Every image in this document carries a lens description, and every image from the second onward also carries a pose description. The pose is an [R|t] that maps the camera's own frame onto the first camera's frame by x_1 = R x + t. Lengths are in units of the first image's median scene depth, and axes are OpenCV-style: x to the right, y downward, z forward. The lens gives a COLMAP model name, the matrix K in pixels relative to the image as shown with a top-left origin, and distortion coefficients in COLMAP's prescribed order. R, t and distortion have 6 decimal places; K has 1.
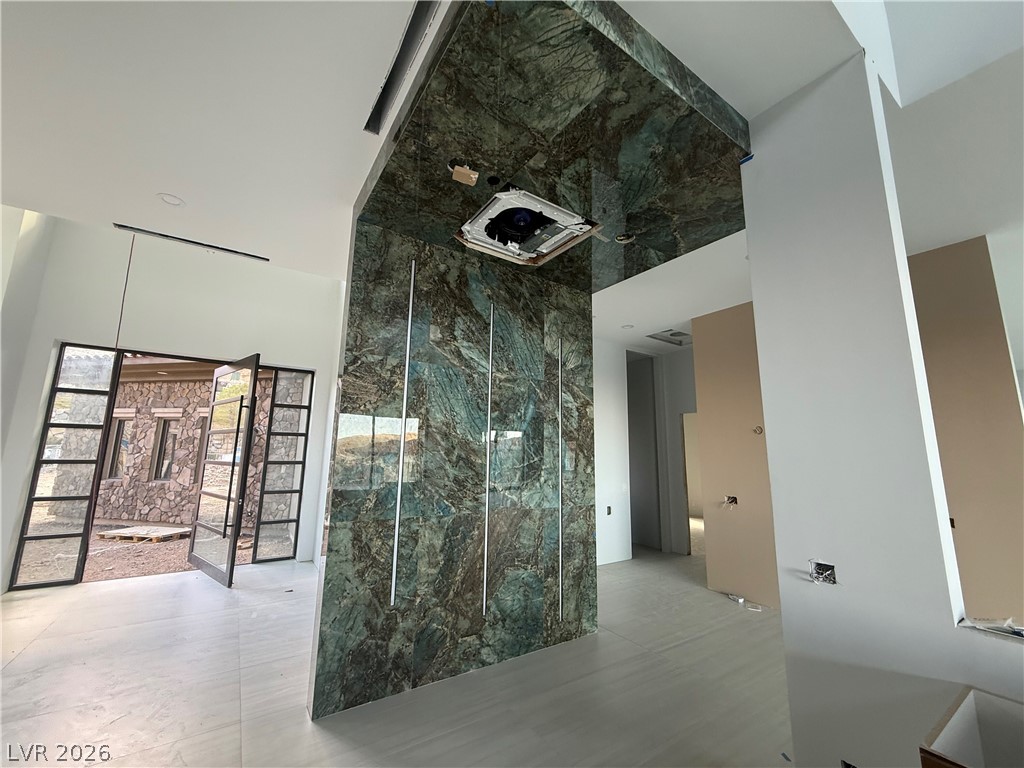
lens RADIAL K [[408.9, 0, 509.5], [0, 408.9, 385.0], [0, 0, 1]] dist [0.002299, -0.000162]
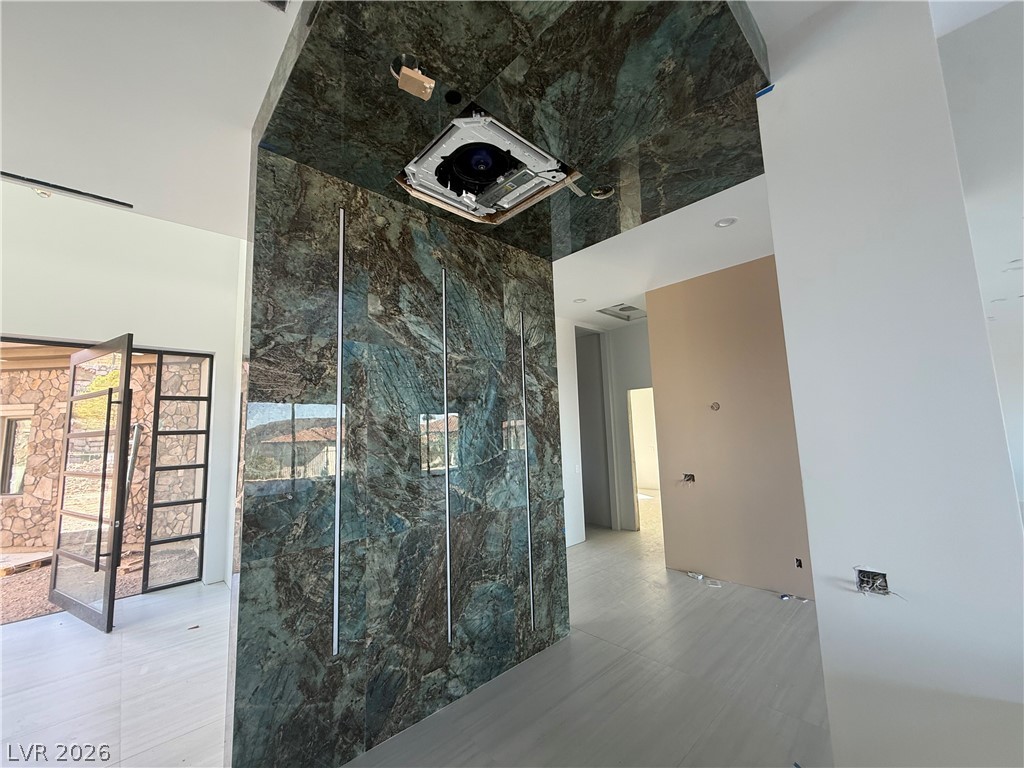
lens RADIAL K [[408.9, 0, 509.5], [0, 408.9, 385.0], [0, 0, 1]] dist [0.002299, -0.000162]
pose [[0.985046, -0.031814, 0.169330, -0.063894], [0.022492, 0.998139, 0.056688, -0.011048], [-0.170819, -0.052032, 0.983928, 0.171136]]
